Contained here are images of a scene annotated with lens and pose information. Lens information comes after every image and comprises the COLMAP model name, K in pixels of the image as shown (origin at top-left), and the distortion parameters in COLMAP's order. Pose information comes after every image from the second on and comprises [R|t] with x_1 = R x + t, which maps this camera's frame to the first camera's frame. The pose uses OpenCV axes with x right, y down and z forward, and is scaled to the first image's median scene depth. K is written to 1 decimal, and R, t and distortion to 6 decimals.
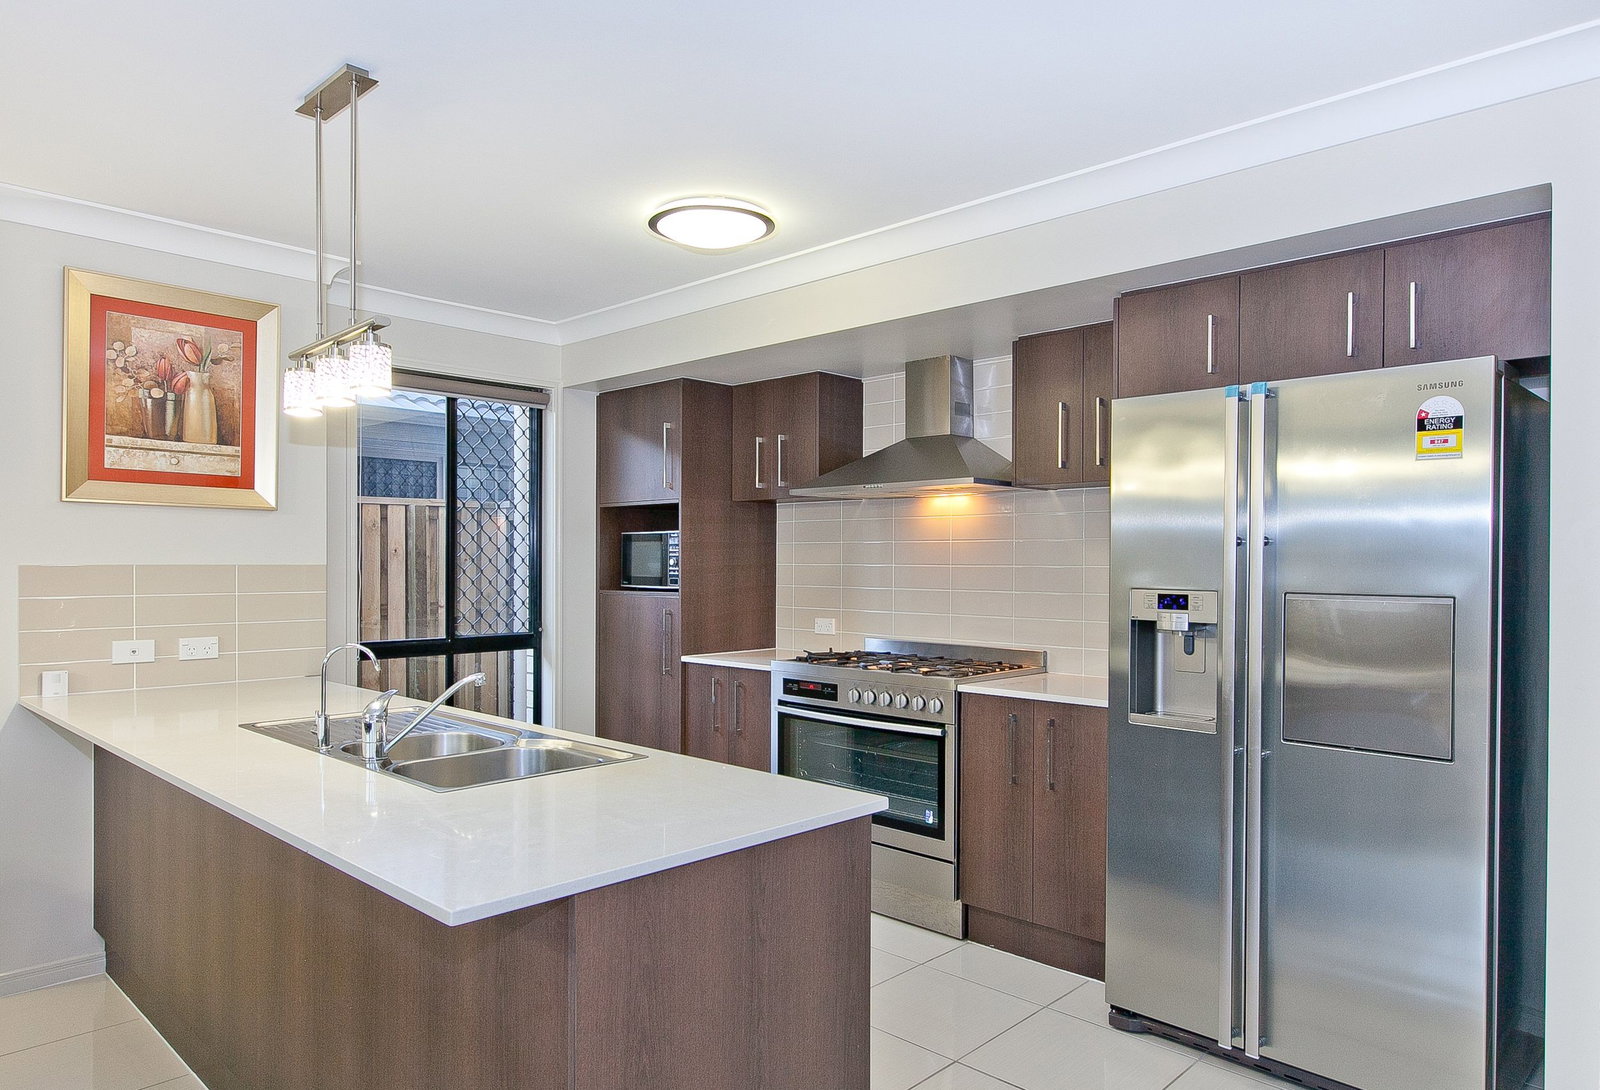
lens RADIAL K [[1014.4, 0, 804.8], [0, 1014.4, 547.8], [0, 0, 1]] dist [0.039882, -0.000666]
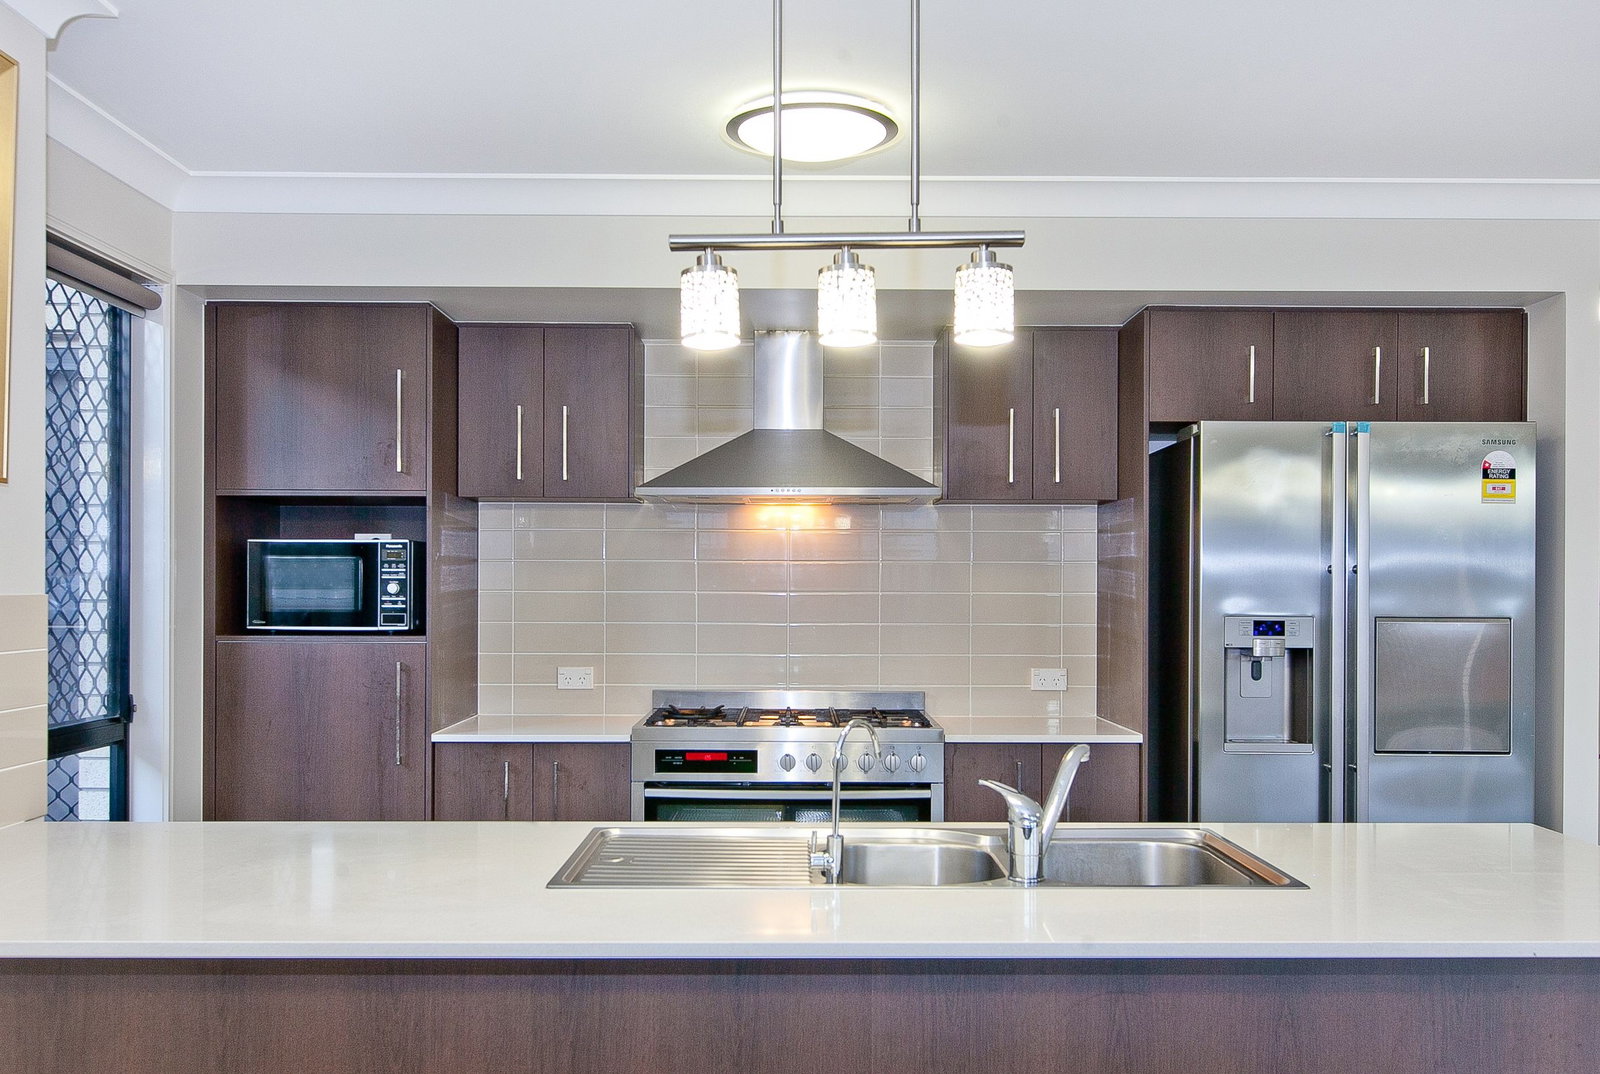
lens RADIAL K [[1336.9, 0, 806.2], [0, 1336.9, 587.0], [0, 0, 1]] dist [0.009545, 0.004614]
pose [[0.723043, 0.000440, 0.690803, -0.600371], [-0.010357, 0.999894, 0.010204, 0.002325], [-0.690725, -0.014532, 0.722971, 0.244211]]
